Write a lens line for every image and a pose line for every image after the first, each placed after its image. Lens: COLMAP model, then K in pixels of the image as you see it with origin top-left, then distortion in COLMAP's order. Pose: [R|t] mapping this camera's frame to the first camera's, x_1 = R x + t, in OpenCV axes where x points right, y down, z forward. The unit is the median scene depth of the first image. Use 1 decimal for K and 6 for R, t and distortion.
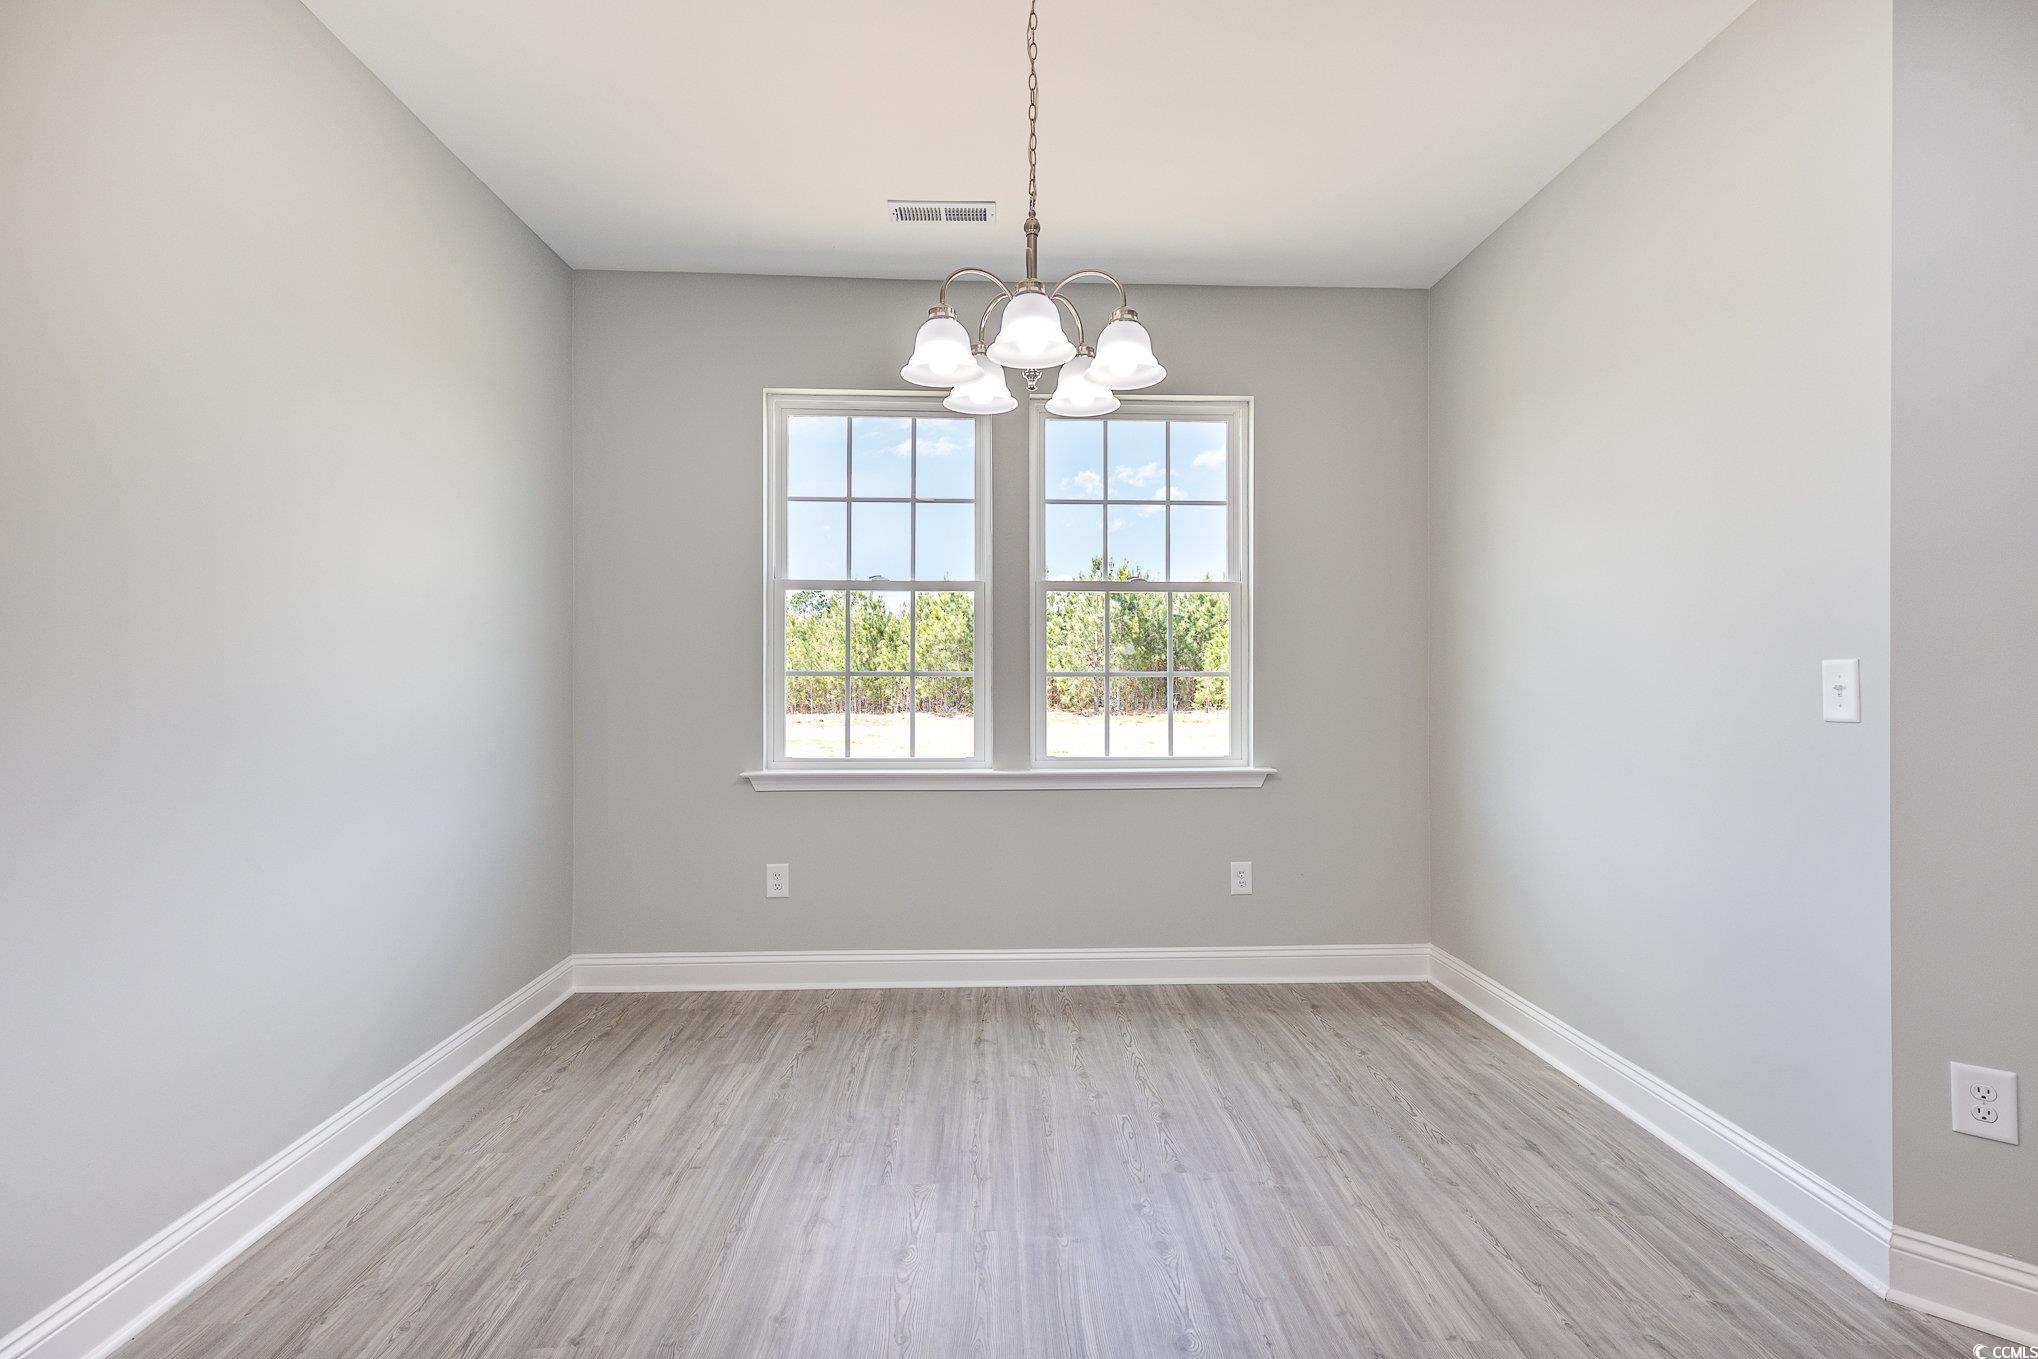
lens RADIAL K [[943.9, 0, 1022.4], [0, 943.9, 670.4], [0, 0, 1]] dist [0.010425, 0.000103]
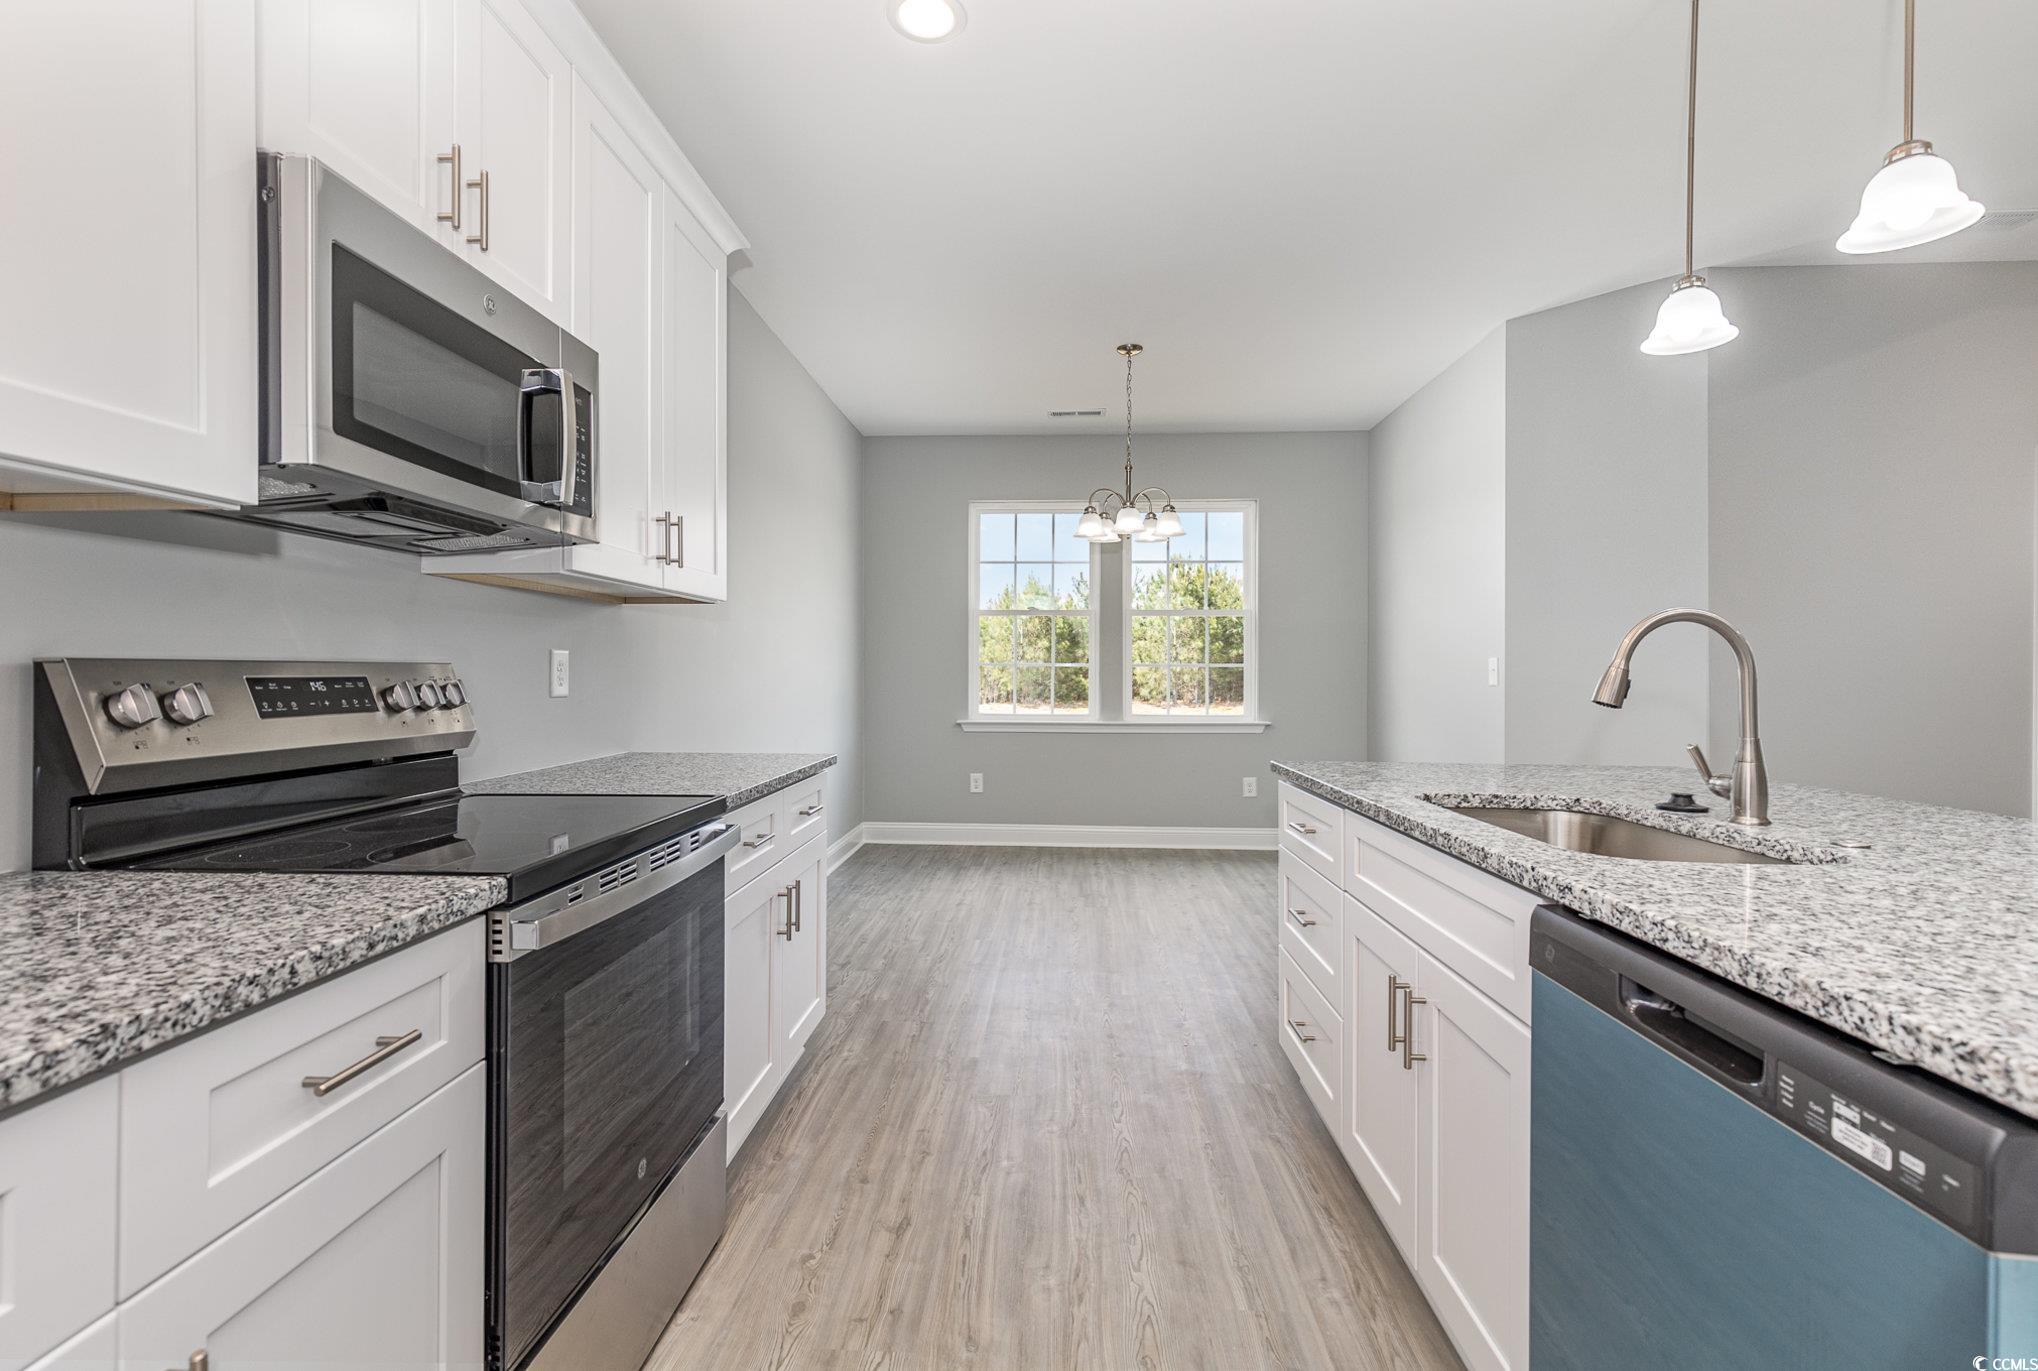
lens RADIAL K [[922.3, 0, 1014.3], [0, 922.3, 672.8], [0, 0, 1]] dist [0.003750, -0.000057]
pose [[0.995441, 0.002460, -0.095350, -0.031531], [-0.001567, 0.999954, 0.009436, 0.003322], [0.095369, -0.009244, 0.995399, -0.760112]]
